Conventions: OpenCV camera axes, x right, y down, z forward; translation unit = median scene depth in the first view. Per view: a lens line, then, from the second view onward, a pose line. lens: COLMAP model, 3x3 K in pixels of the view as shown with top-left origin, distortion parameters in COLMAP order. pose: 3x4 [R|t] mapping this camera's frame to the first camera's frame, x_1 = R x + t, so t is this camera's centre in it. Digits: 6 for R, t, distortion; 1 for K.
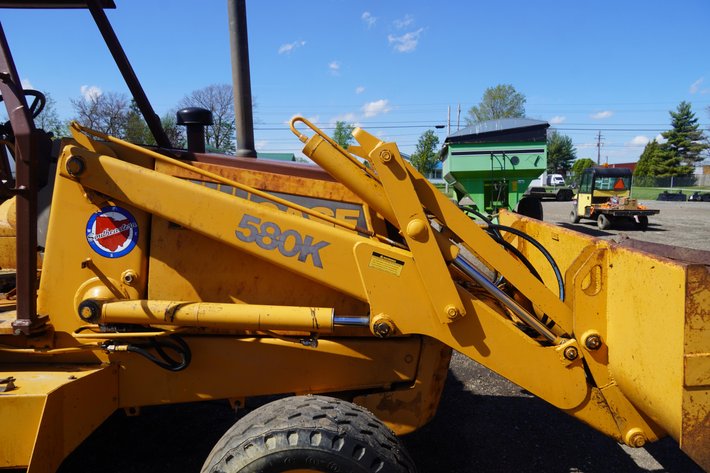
lens RADIAL K [[528.1, 0, 357.2], [0, 528.1, 237.5], [0, 0, 1]] dist [-0.058410, 0.061636]
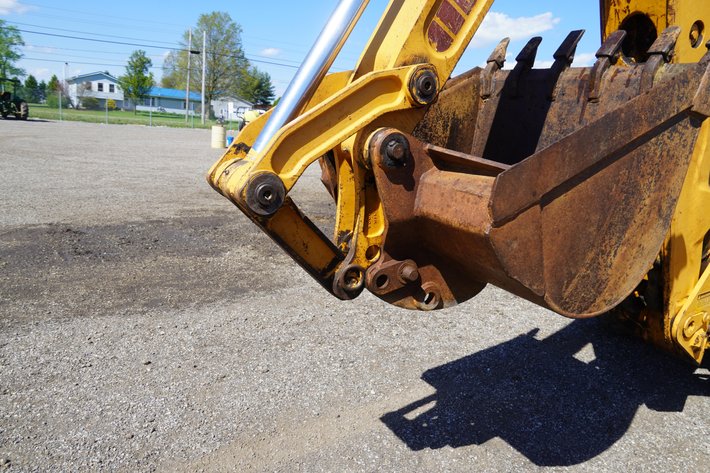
lens RADIAL K [[528.1, 0, 357.2], [0, 528.1, 237.5], [0, 0, 1]] dist [-0.058410, 0.061636]
pose [[0.830016, -0.054100, 0.555109, -2.969431], [-0.016844, 0.992399, 0.121903, -0.013228], [-0.557485, -0.110532, 0.822796, 0.716761]]
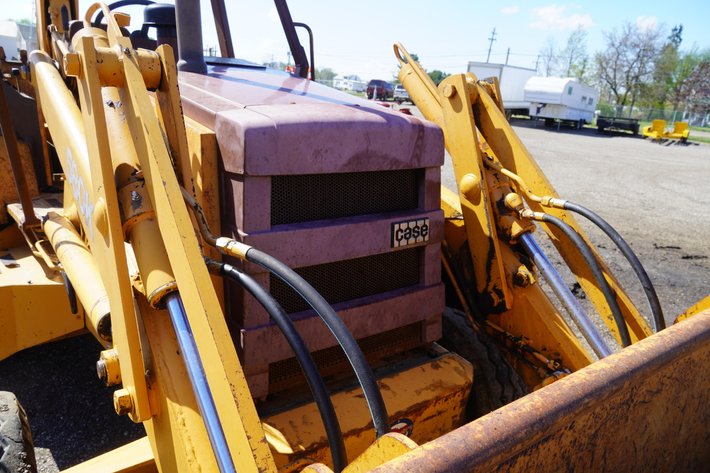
lens RADIAL K [[529.7, 0, 355.0], [0, 529.7, 236.5], [0, 0, 1]] dist [-0.046059, 0.057335]
pose [[0.604520, 0.258102, -0.753617, 0.588983], [-0.170193, 0.966057, 0.194338, -0.123136], [0.778196, 0.010779, 0.627929, 0.800575]]
